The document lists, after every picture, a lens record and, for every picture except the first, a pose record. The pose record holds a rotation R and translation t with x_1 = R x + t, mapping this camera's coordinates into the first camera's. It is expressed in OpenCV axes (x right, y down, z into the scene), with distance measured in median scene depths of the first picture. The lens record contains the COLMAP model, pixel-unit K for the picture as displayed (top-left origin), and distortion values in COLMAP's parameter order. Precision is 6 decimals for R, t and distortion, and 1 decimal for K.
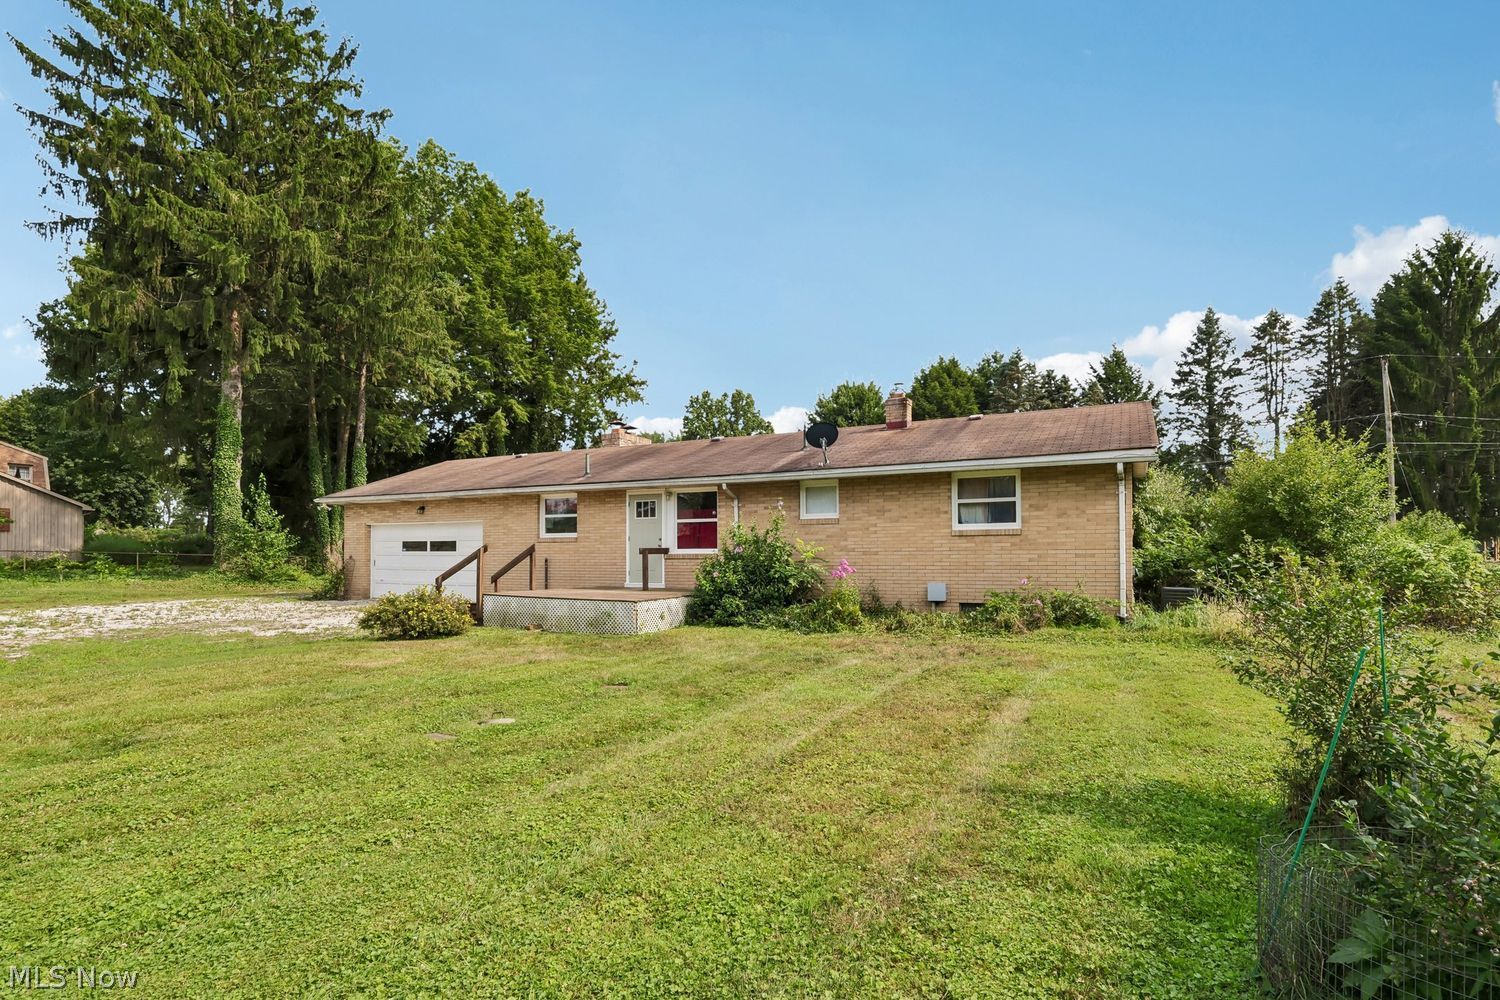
lens RADIAL K [[748.1, 0, 746.1], [0, 748.1, 565.8], [0, 0, 1]] dist [0.018111, -0.000189]
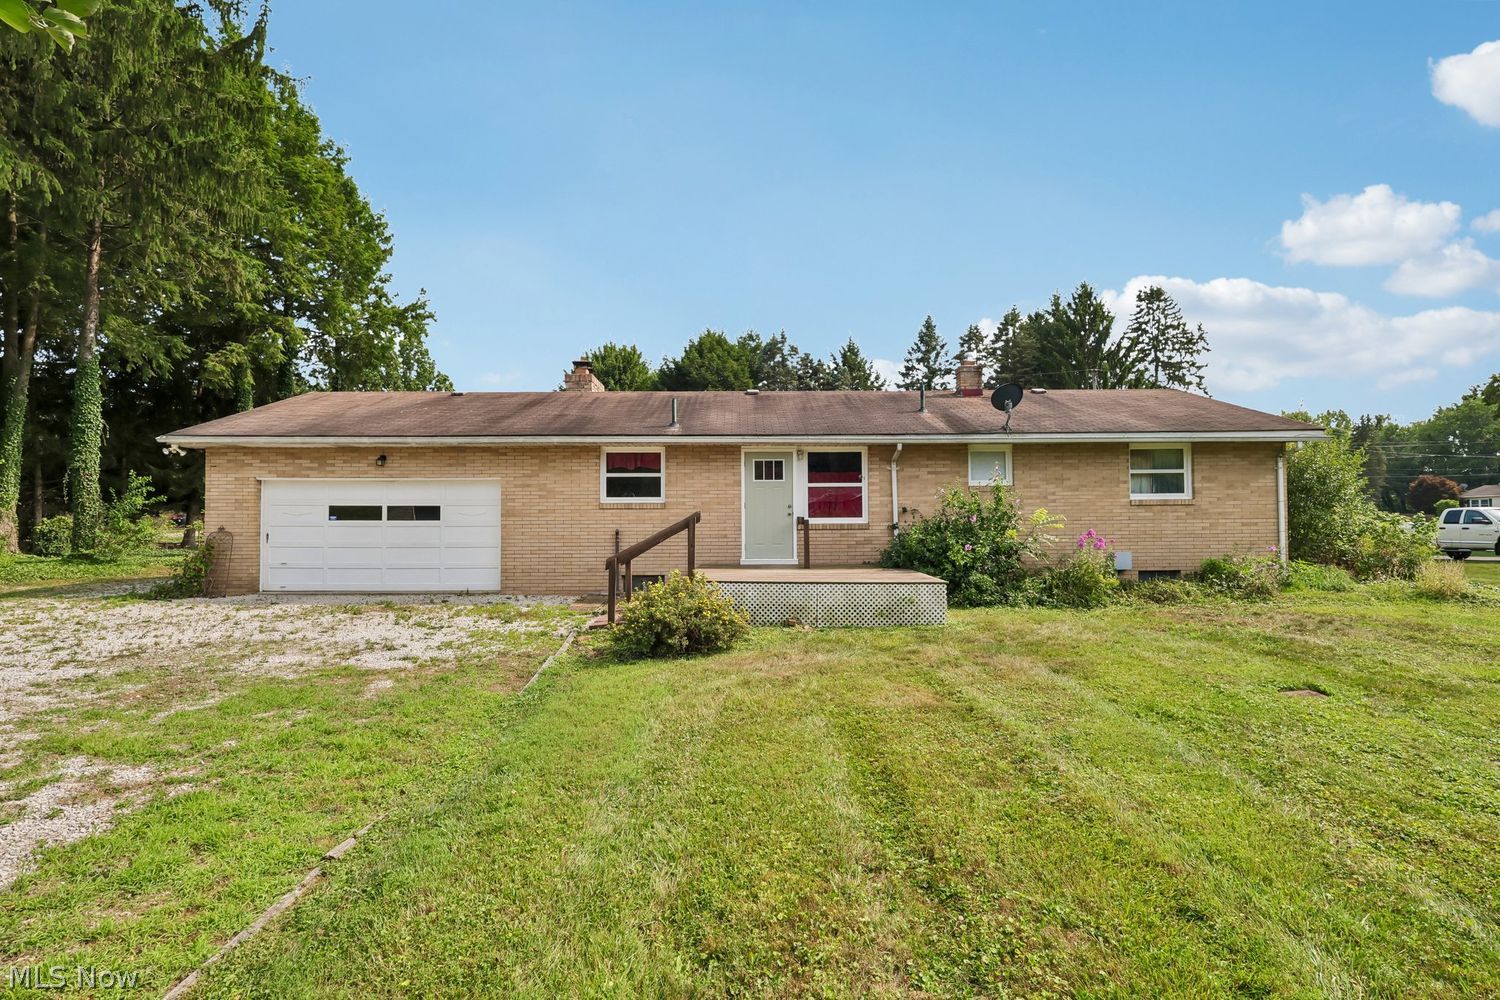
lens RADIAL K [[753.5, 0, 747.1], [0, 753.5, 529.7], [0, 0, 1]] dist [0.017054, -0.000899]
pose [[0.888407, -0.004378, 0.459036, -0.511939], [0.008747, 0.999934, -0.007391, -0.002937], [-0.458974, 0.010582, 0.888387, 0.253543]]
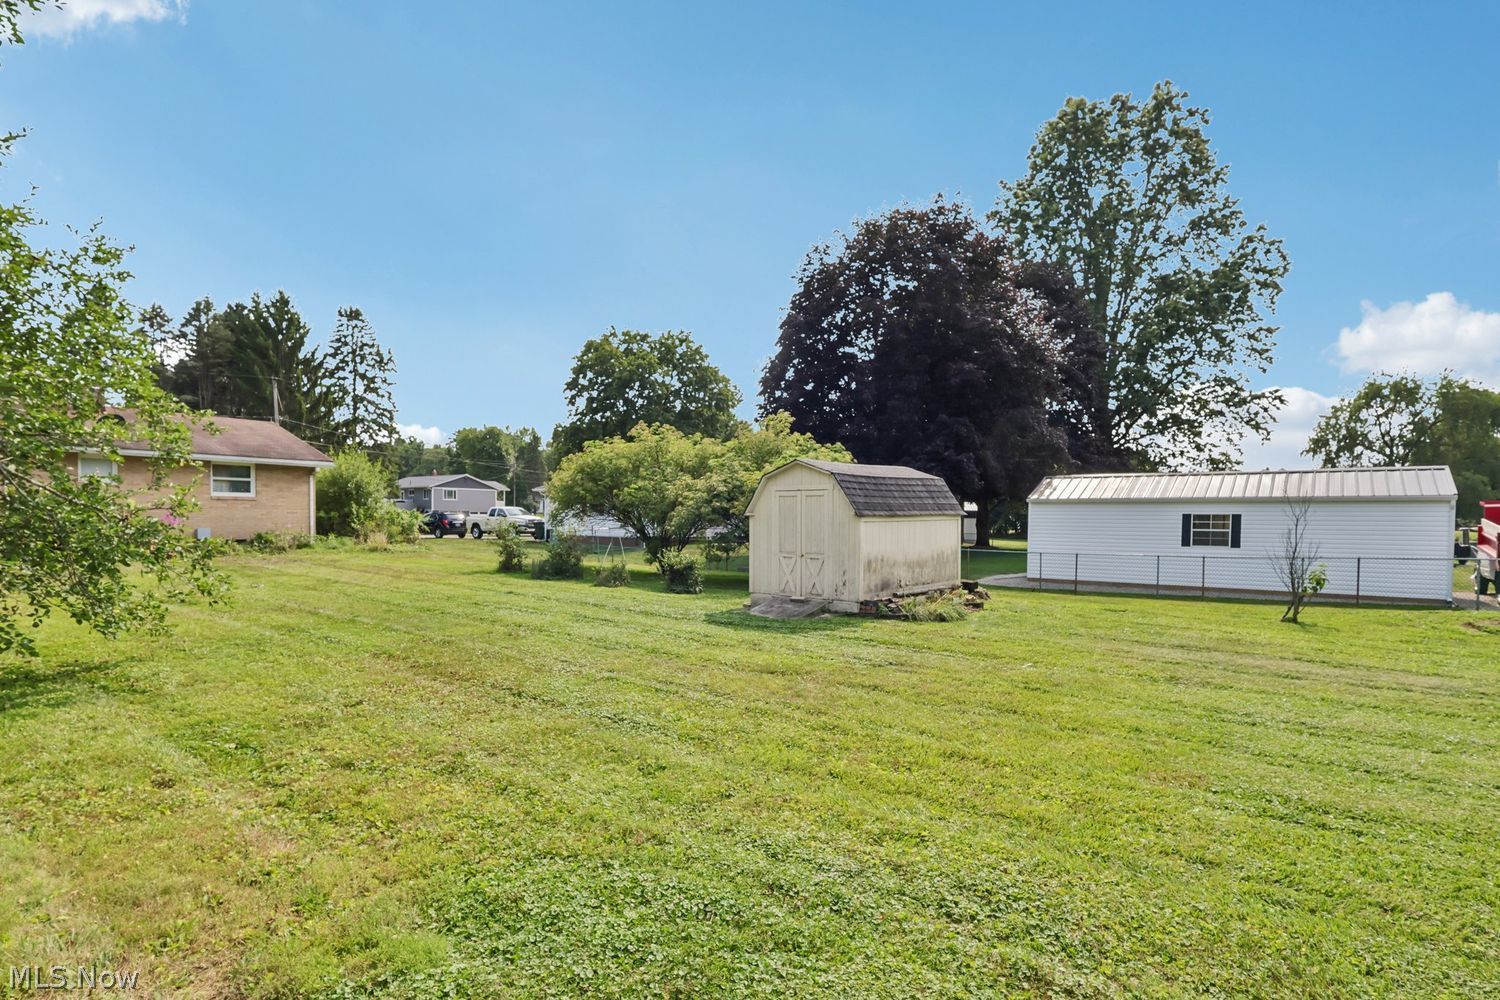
lens RADIAL K [[753.5, 0, 747.1], [0, 753.5, 529.7], [0, 0, 1]] dist [0.017054, -0.000899]
pose [[0.173825, -0.009809, 0.984728, -0.891458], [-0.004489, 0.999932, 0.010753, 0.002436], [-0.984766, -0.006289, 0.173769, -0.335721]]
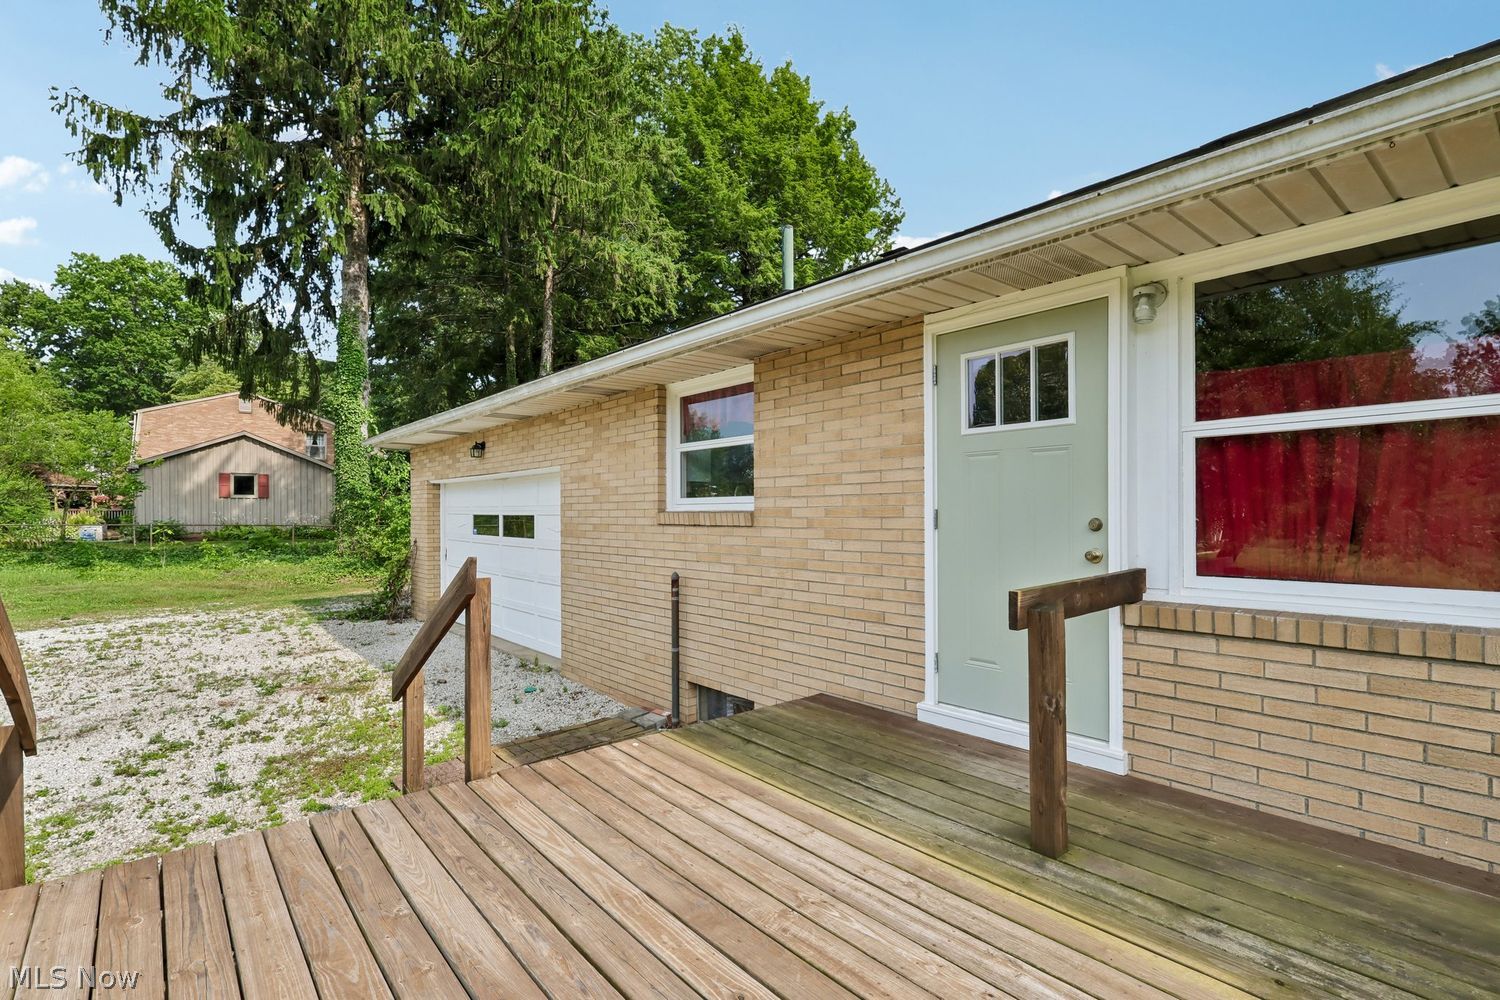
lens RADIAL K [[705.9, 0, 749.5], [0, 705.9, 516.2], [0, 0, 1]] dist [0.002058, 0.000126]
pose [[0.925667, -0.004787, -0.378309, -0.121385], [0.004851, 0.999988, -0.000785, -0.035621], [0.378308, -0.001108, 0.925679, 0.737480]]
